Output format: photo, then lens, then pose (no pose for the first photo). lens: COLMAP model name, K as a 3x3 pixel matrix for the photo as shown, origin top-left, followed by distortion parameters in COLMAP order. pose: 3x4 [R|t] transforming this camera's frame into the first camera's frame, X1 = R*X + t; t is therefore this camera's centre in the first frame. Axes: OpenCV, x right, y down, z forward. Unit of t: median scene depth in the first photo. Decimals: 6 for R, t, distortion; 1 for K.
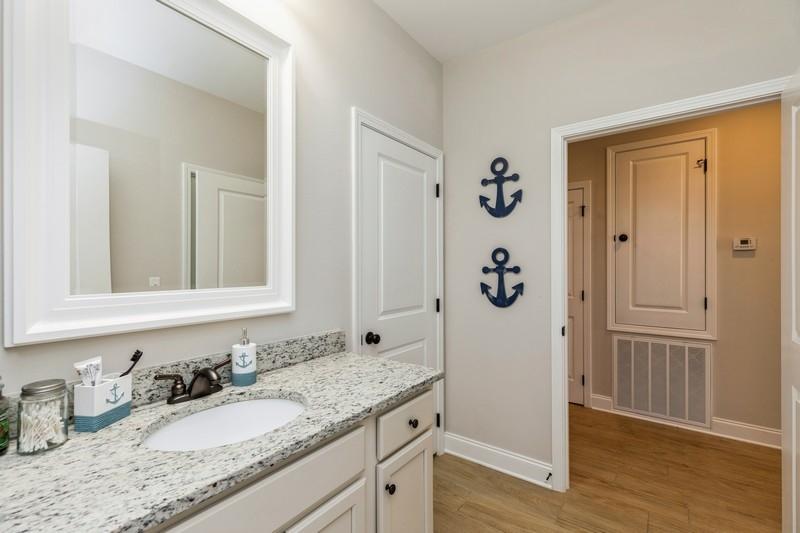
lens RADIAL K [[358.1, 0, 394.8], [0, 358.1, 266.3], [0, 0, 1]] dist [0.004280, -0.001701]
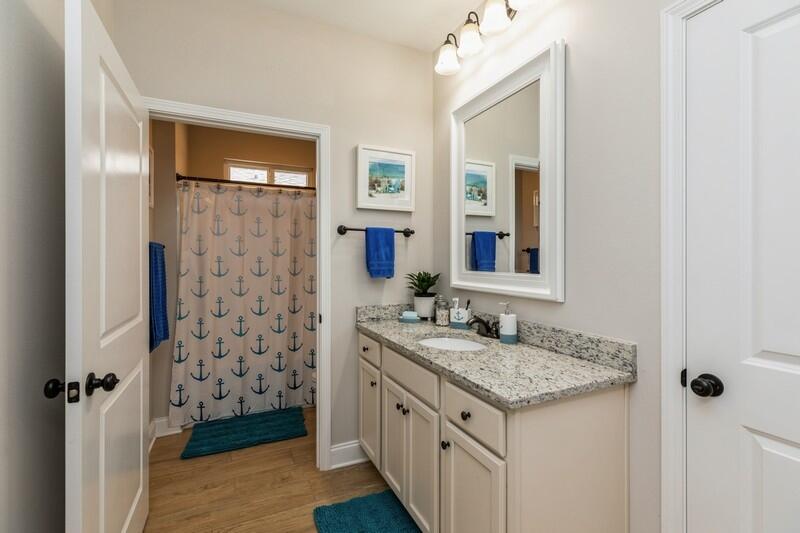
lens RADIAL K [[358.1, 0, 402.1], [0, 358.1, 262.7], [0, 0, 1]] dist [0.004280, -0.001701]
pose [[-0.458355, 0.011398, -0.888696, 0.910434], [0.002725, 0.999931, 0.011420, 0.002239], [0.888765, 0.002813, -0.458354, 1.167535]]
